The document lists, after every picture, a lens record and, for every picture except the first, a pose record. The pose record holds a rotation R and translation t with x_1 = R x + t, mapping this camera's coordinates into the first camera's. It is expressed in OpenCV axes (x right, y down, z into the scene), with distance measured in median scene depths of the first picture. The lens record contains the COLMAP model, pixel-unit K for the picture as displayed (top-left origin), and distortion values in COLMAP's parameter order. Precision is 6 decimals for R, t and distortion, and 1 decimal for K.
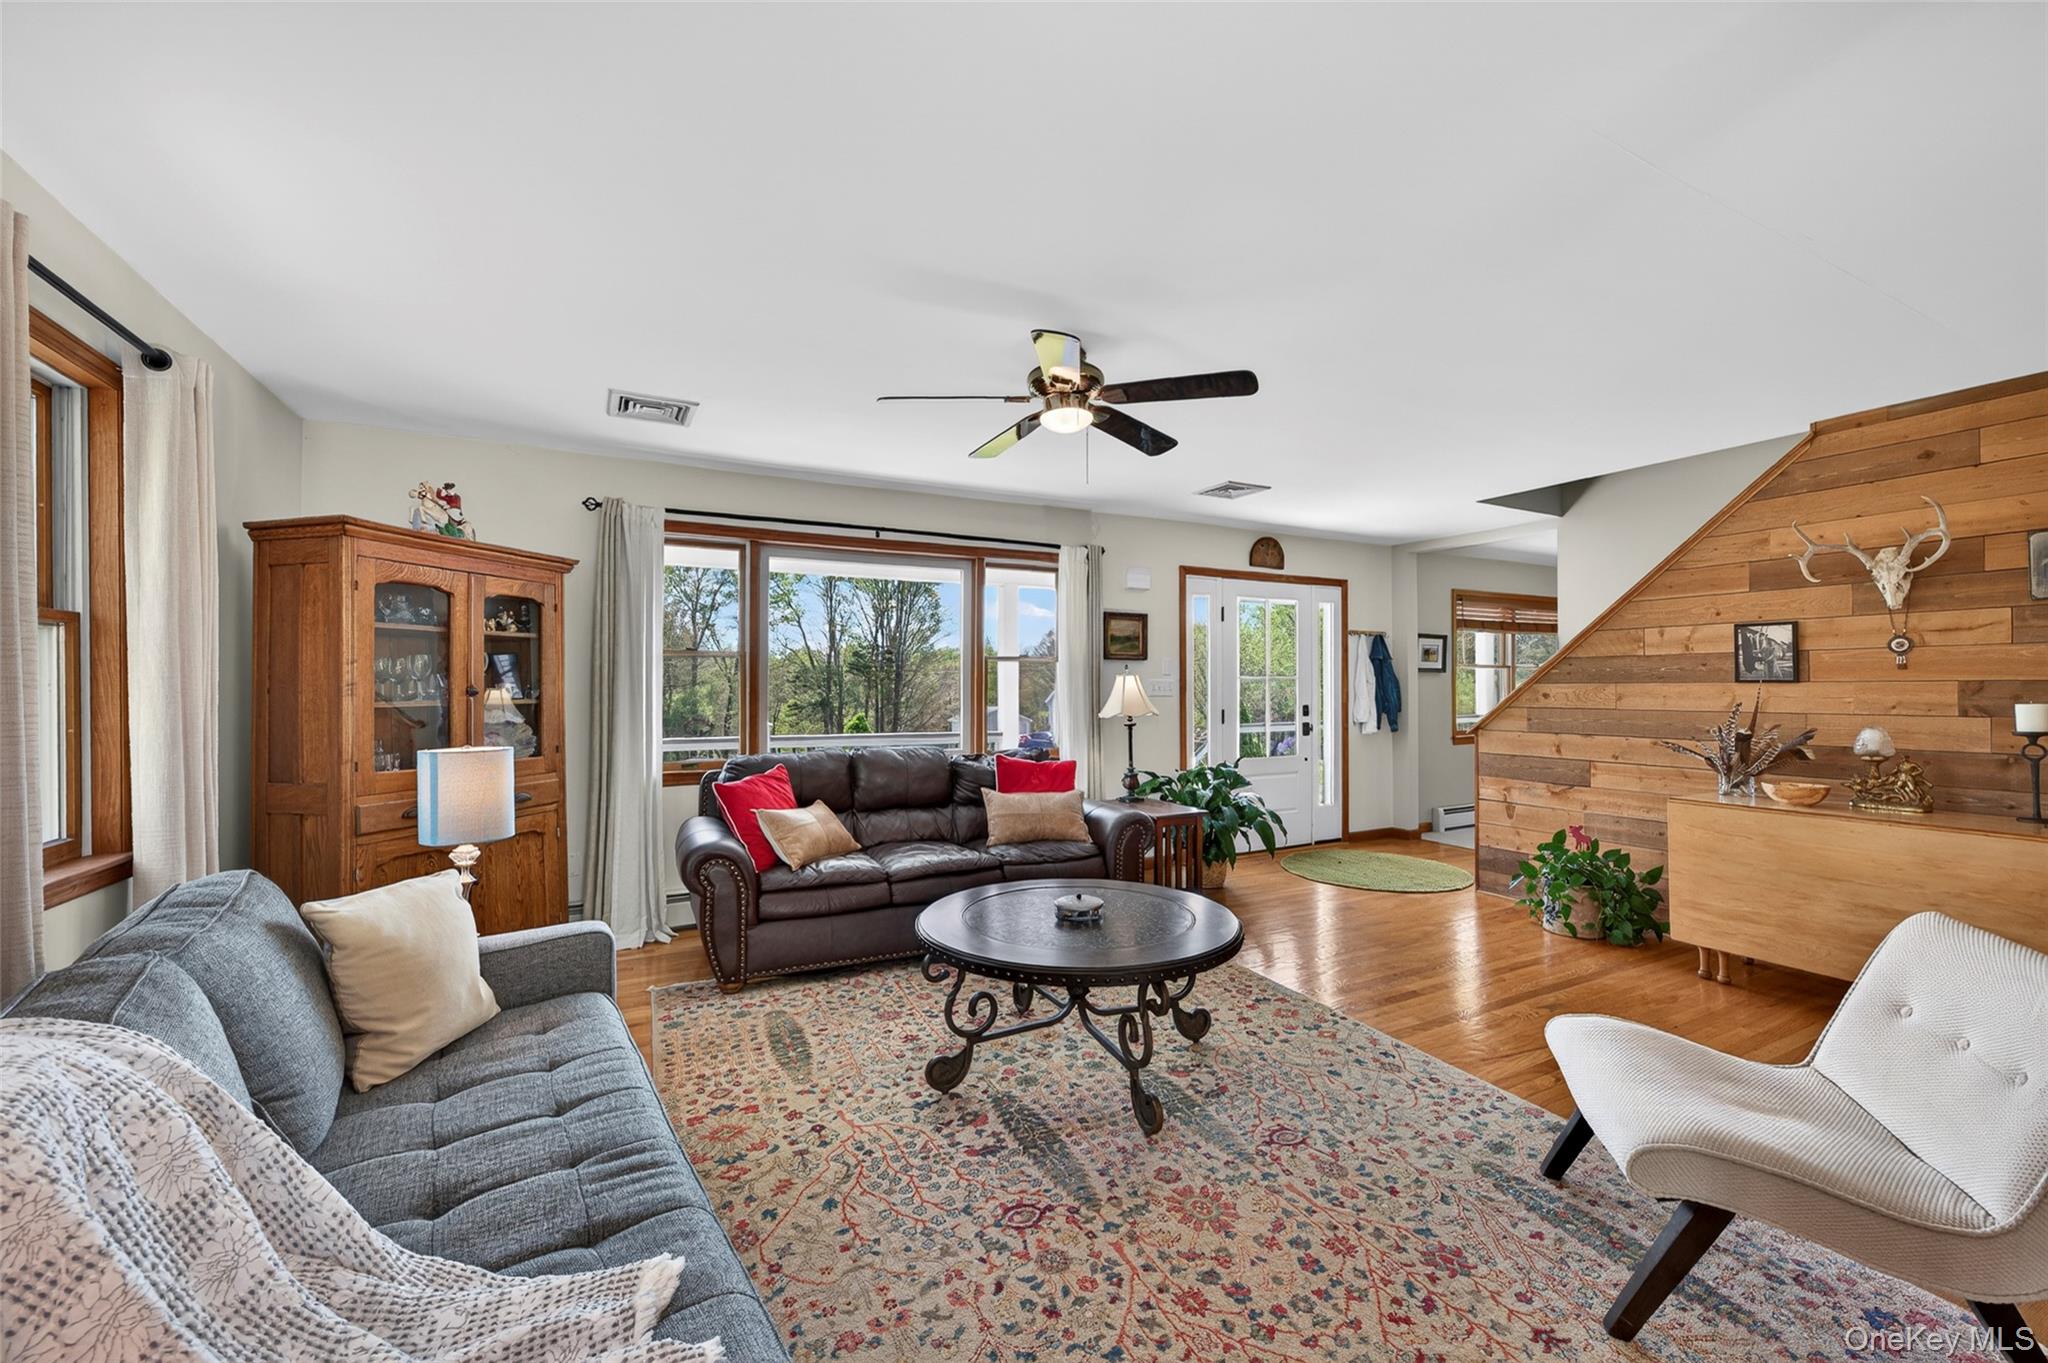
lens RADIAL K [[807.0, 0, 1026.1], [0, 807.0, 692.5], [0, 0, 1]] dist [-0.002568, 0.001239]
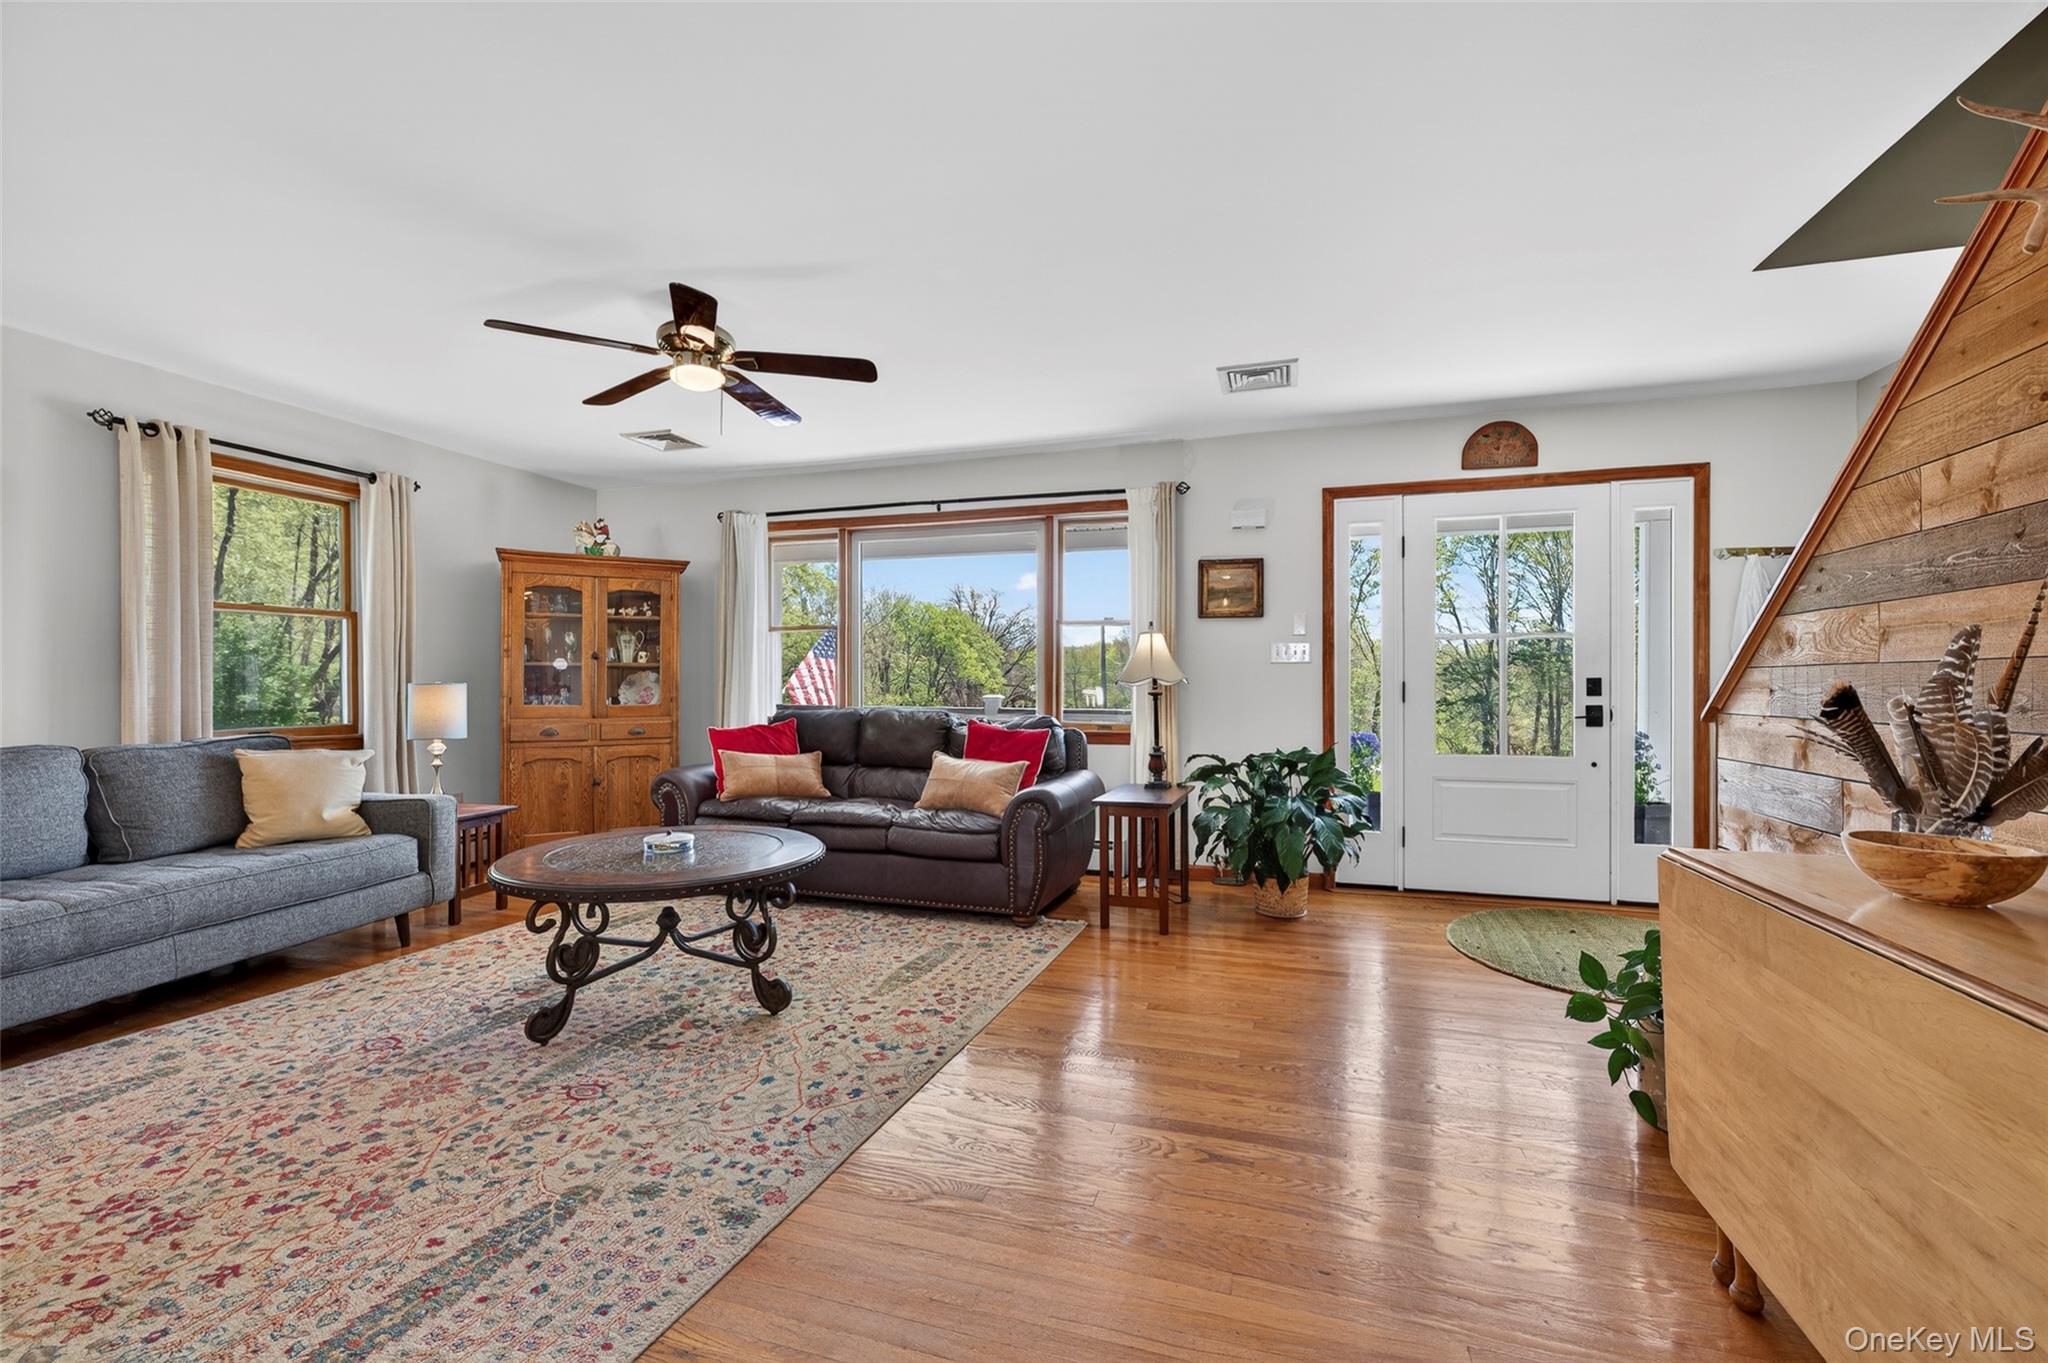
lens RADIAL K [[833.9, 0, 1025.7], [0, 833.9, 691.8], [0, 0, 1]] dist [0.003153, -0.000363]
pose [[0.704246, 0.009464, -0.709893, 0.841017], [-0.006968, 0.999955, 0.006418, 0.042564], [0.709922, 0.000426, 0.704280, 0.409711]]
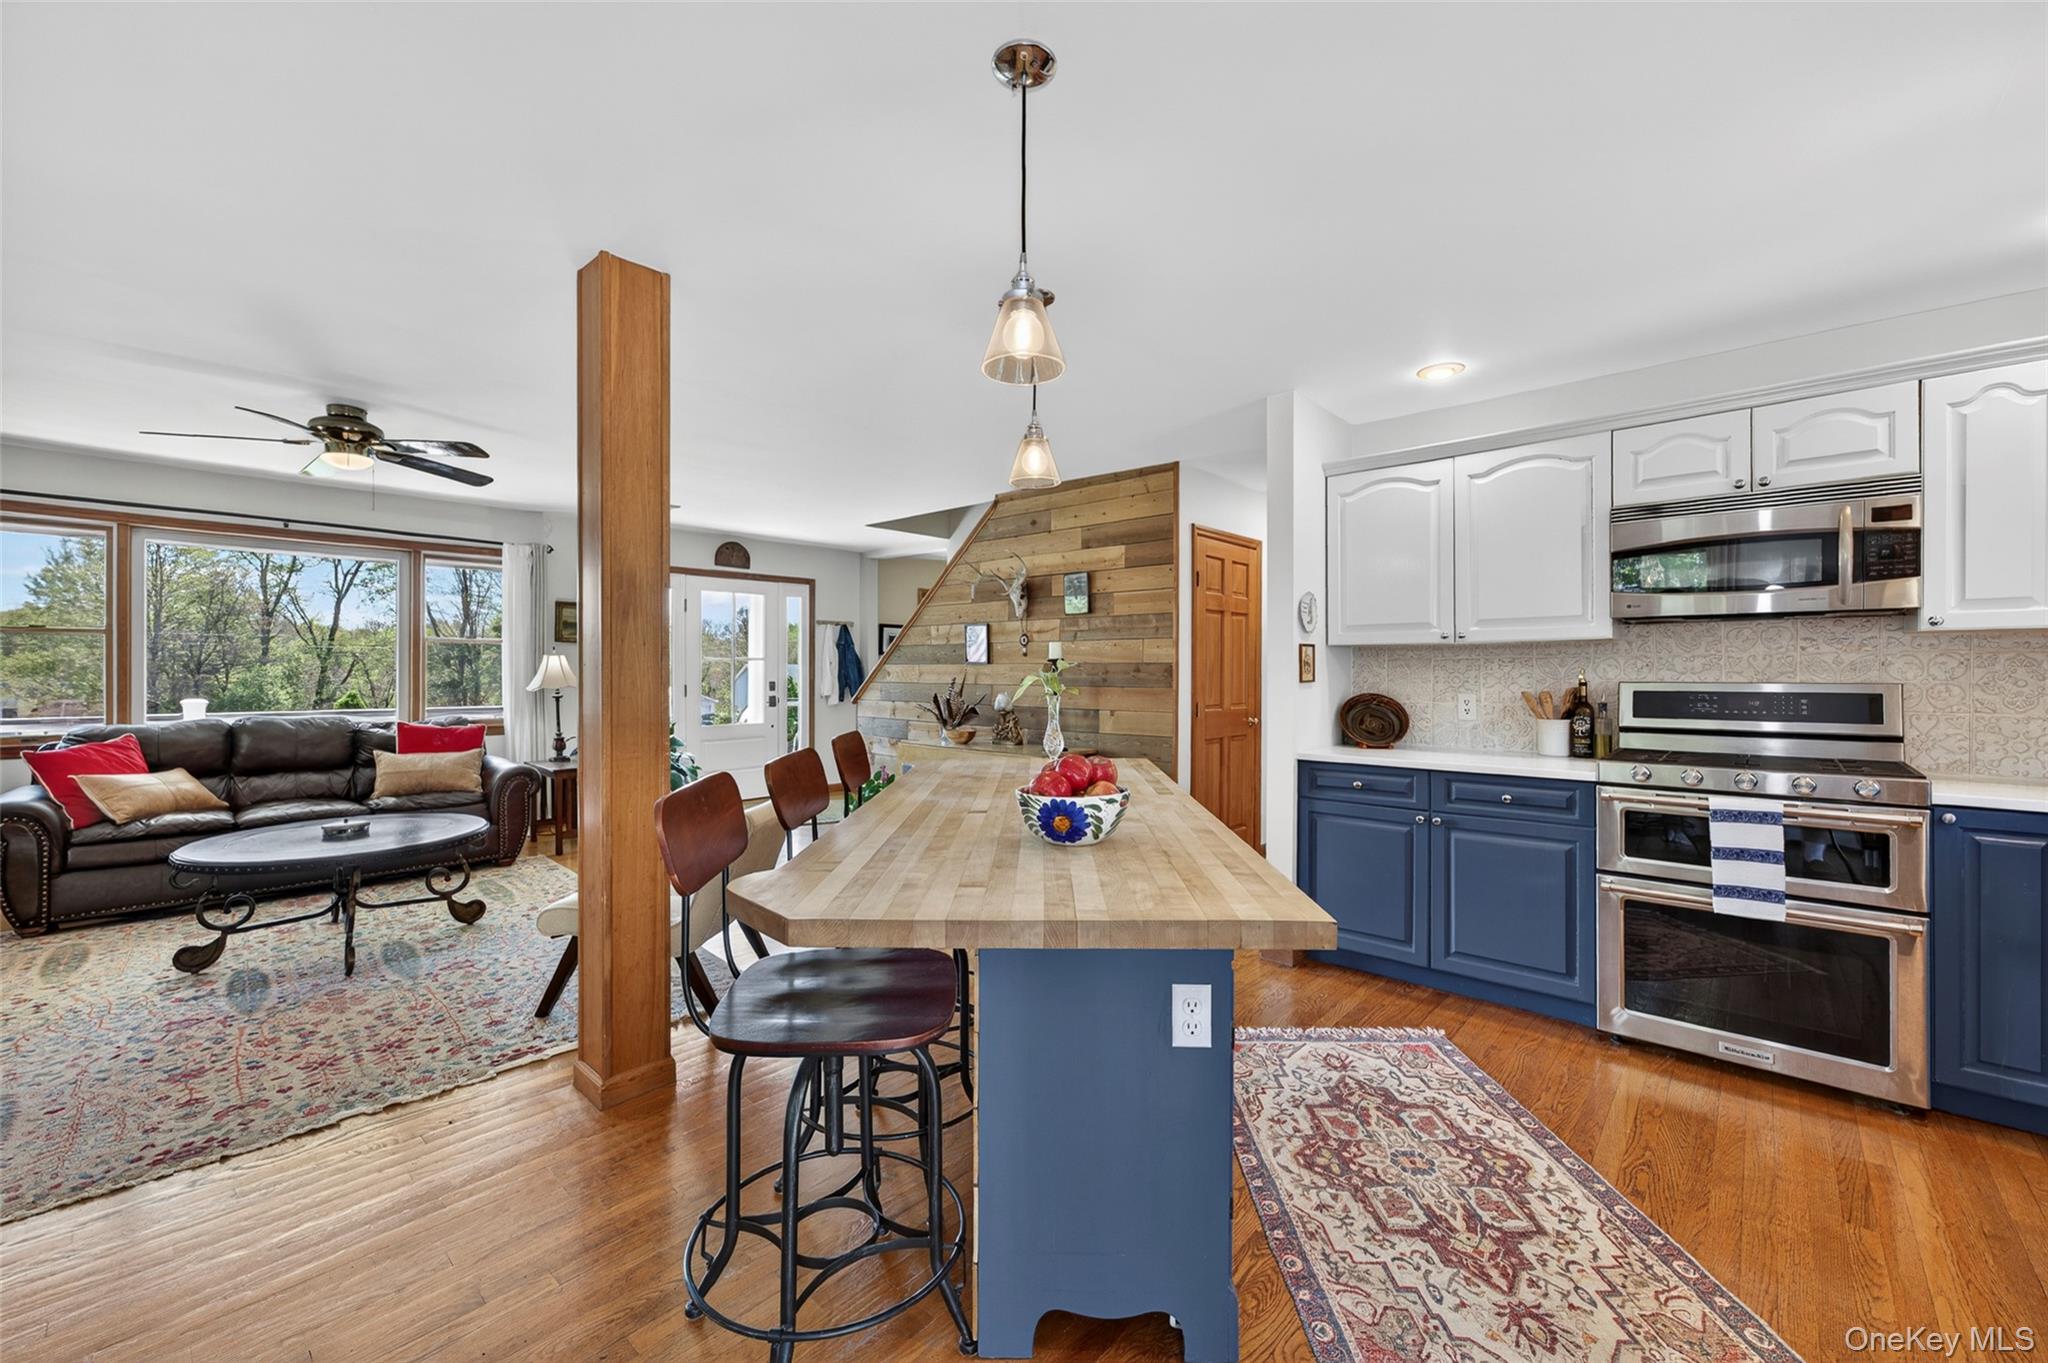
lens RADIAL K [[807.0, 0, 1022.4], [0, 807.0, 669.5], [0, 0, 1]] dist [-0.002568, 0.001239]
pose [[0.938075, 0.002561, 0.346422, 0.472522], [-0.000886, 0.999987, -0.004995, 0.007224], [-0.346431, 0.004379, 0.938065, -0.462331]]
